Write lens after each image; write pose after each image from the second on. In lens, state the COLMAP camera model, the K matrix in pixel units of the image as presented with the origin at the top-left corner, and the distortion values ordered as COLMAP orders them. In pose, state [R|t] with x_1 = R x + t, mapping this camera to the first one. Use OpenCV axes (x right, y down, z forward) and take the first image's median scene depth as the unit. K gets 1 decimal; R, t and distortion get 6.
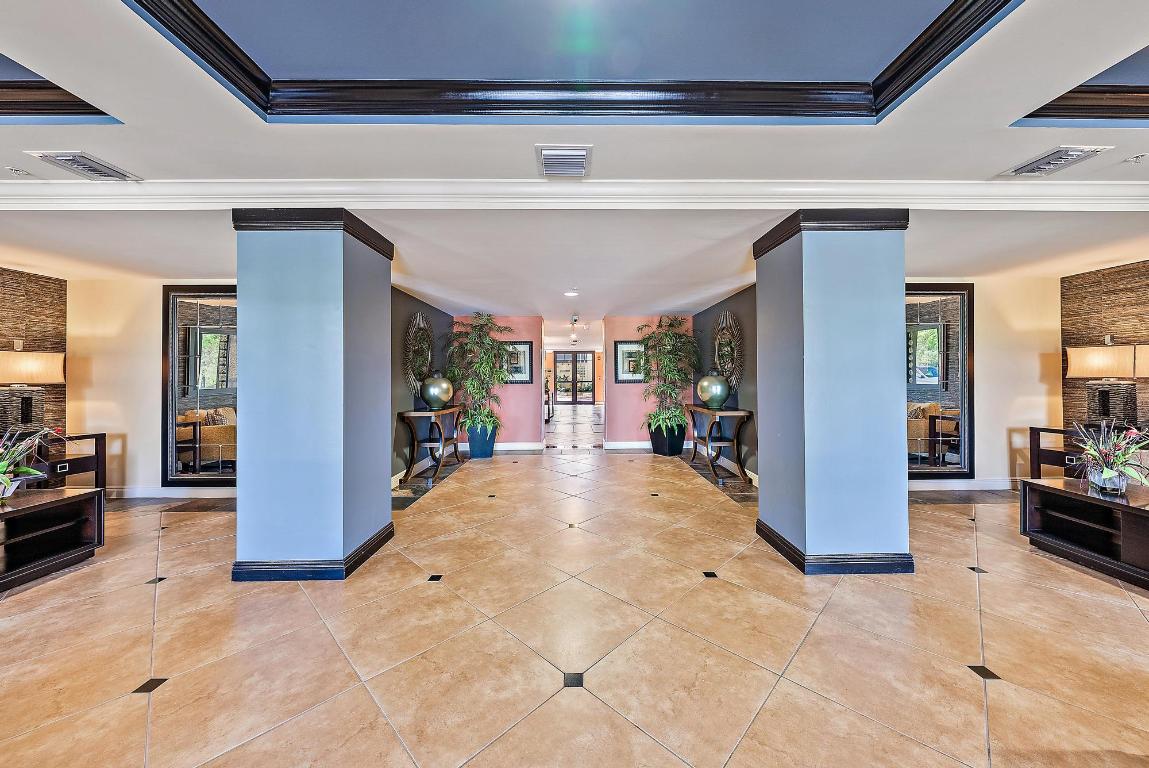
lens RADIAL K [[399.2, 0, 576.1], [0, 399.2, 374.2], [0, 0, 1]] dist [-0.002616, -0.000057]
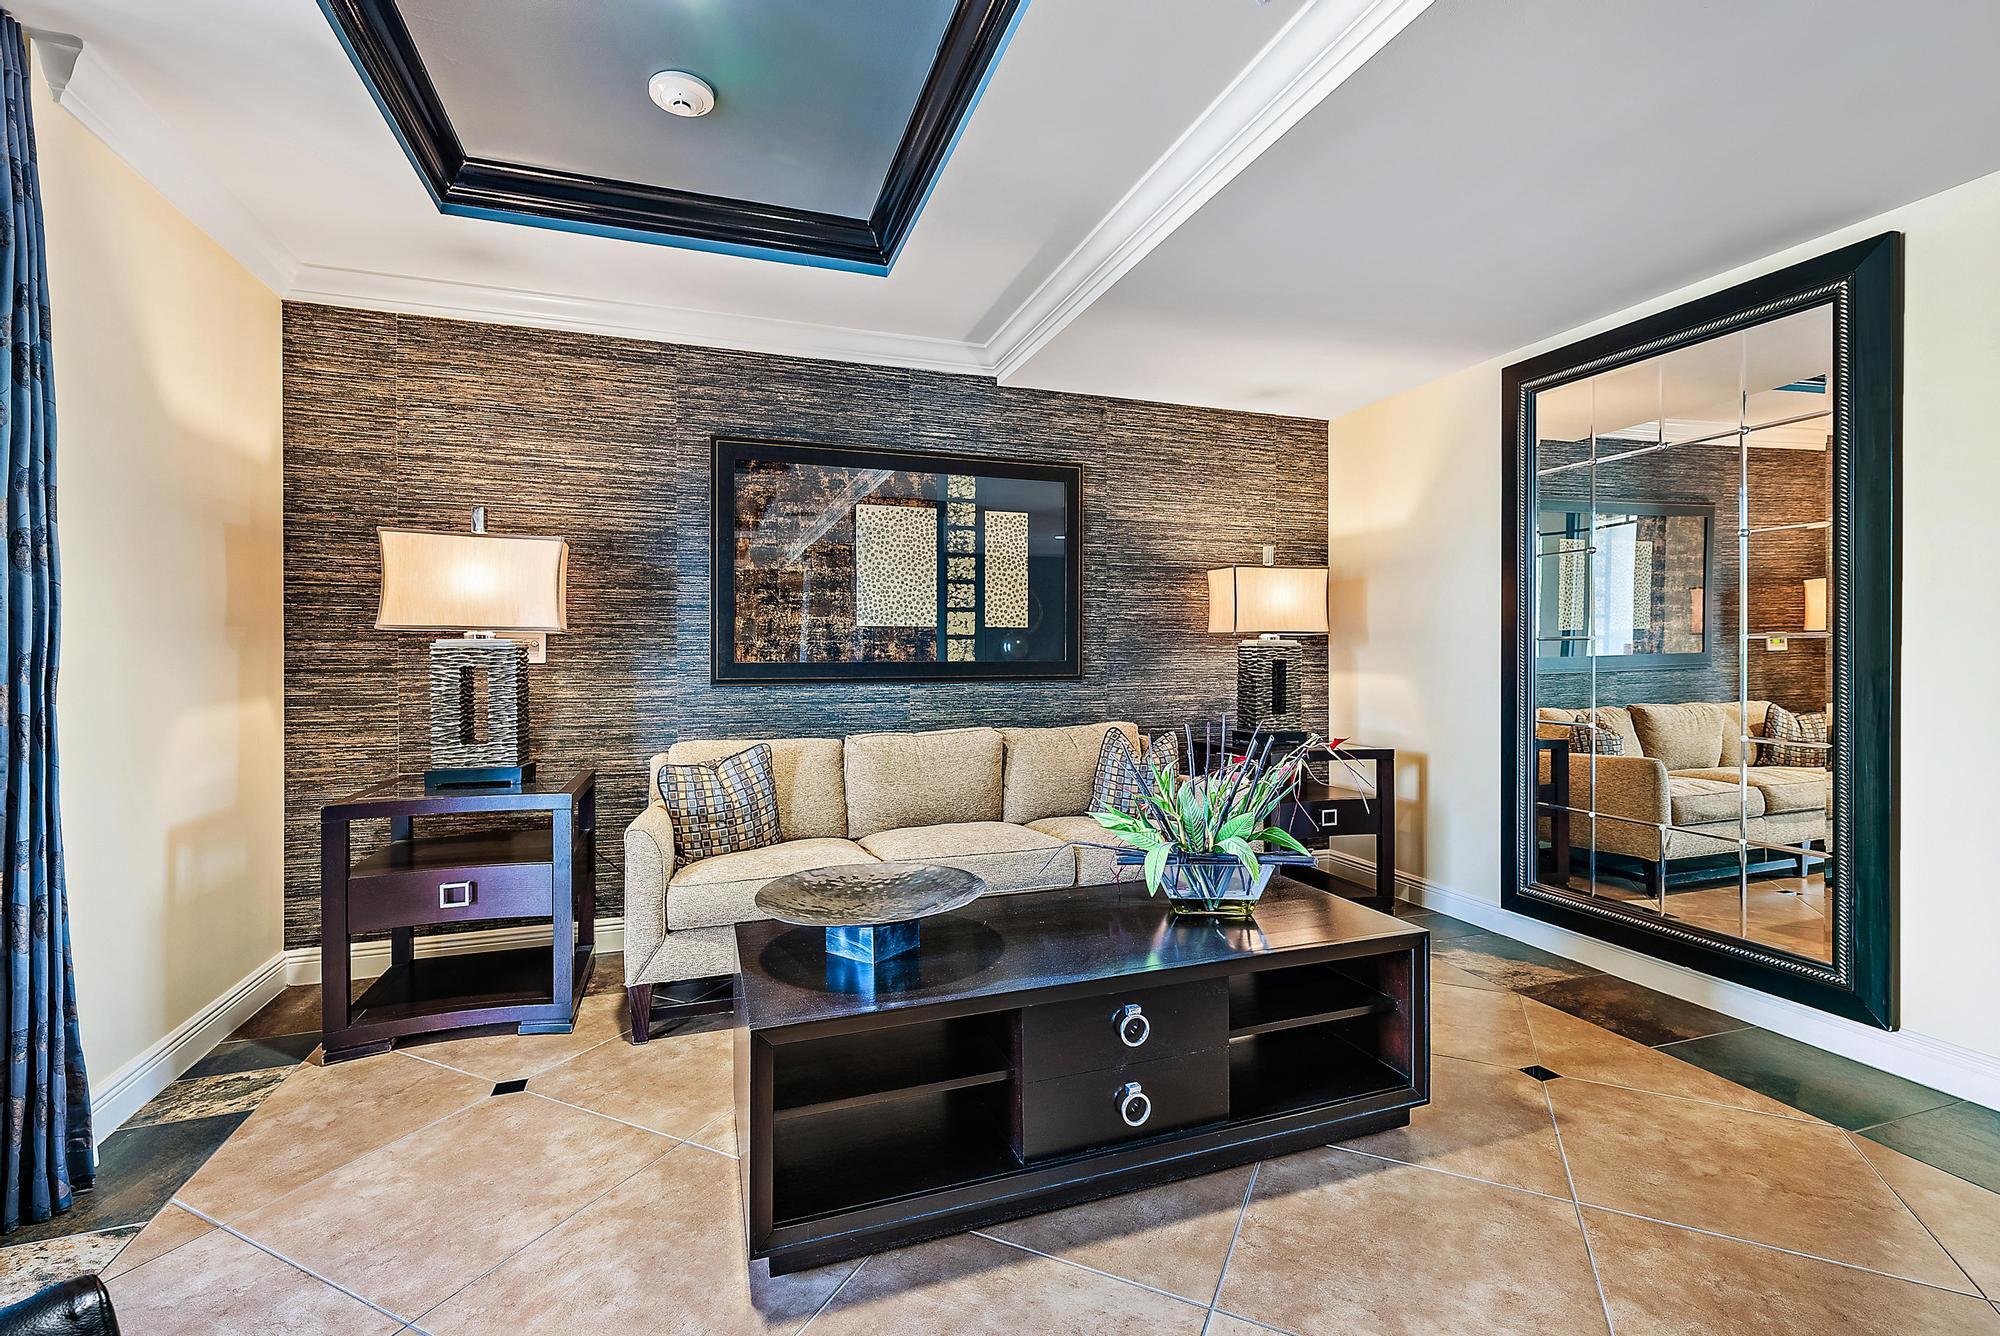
lens RADIAL K [[881.7, 0, 1002.8], [0, 881.7, 654.0], [0, 0, 1]] dist [-0.003498, -0.000197]
pose [[0.323231, 0.009998, -0.946267, -0.429897], [0.009502, 0.999859, 0.013811, 0.029470], [0.946272, -0.013456, 0.323090, 0.302598]]
